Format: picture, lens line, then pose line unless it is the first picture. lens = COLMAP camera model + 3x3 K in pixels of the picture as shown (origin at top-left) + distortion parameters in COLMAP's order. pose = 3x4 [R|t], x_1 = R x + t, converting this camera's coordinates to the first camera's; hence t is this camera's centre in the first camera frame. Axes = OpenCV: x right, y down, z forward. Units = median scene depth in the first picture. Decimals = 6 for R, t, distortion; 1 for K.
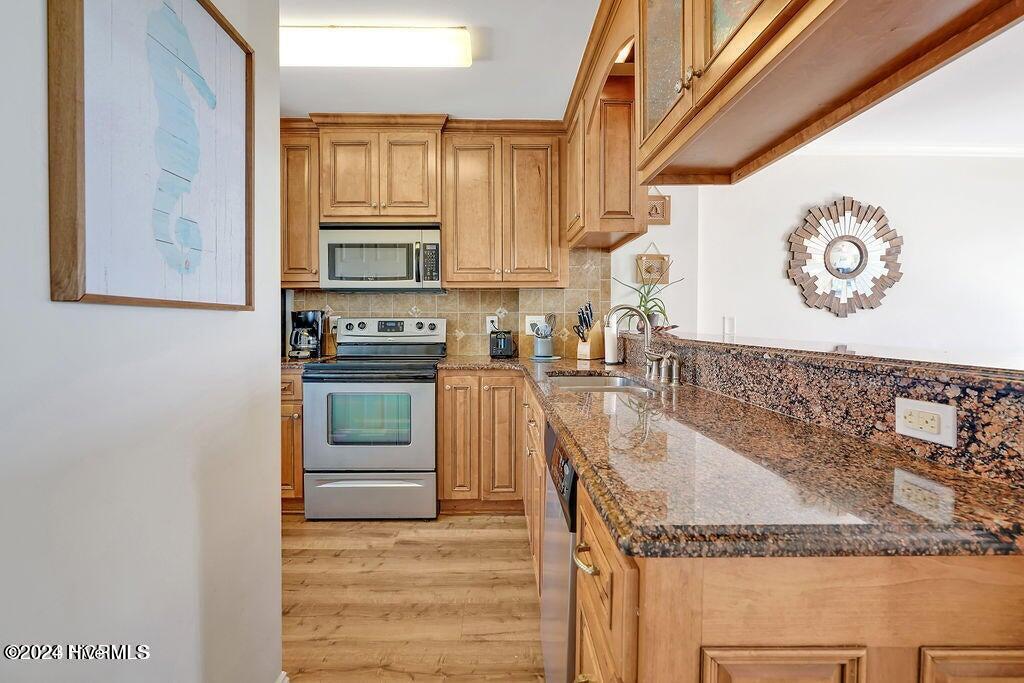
lens RADIAL K [[465.9, 0, 506.0], [0, 465.9, 327.7], [0, 0, 1]] dist [-0.014437, 0.000888]
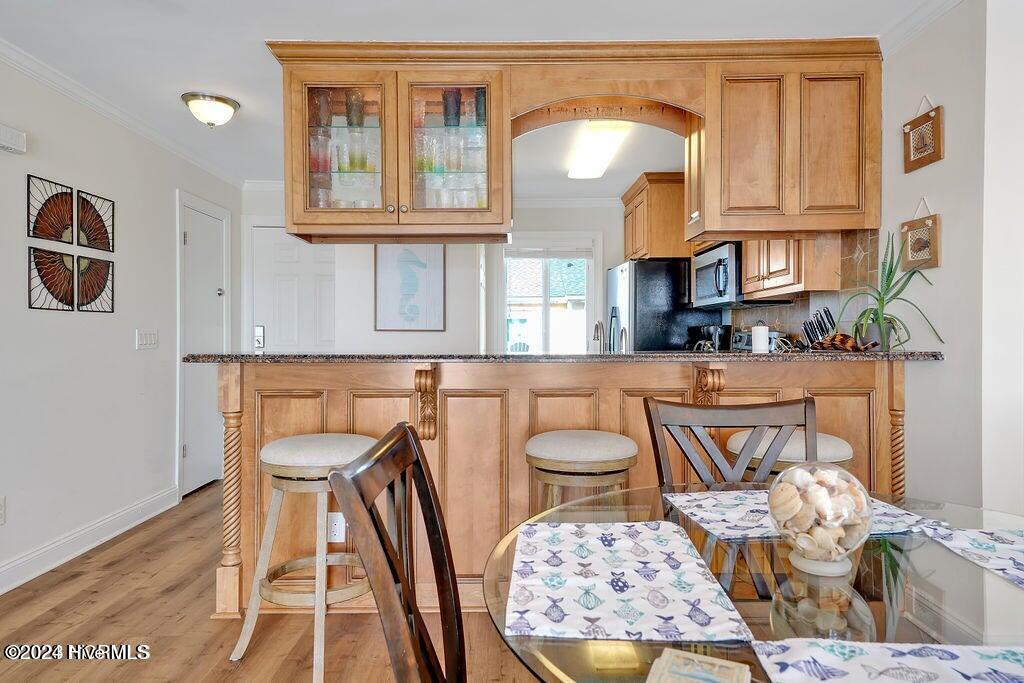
lens RADIAL K [[638.4, 0, 512.0], [0, 638.4, 341.5], [0, 0, 1]] dist [0.058981, -0.001675]
pose [[-0.010167, 0.007347, -0.999921, 1.195029], [-0.012304, 0.999896, 0.007472, -0.003941], [0.999873, 0.012379, -0.010075, 0.524647]]
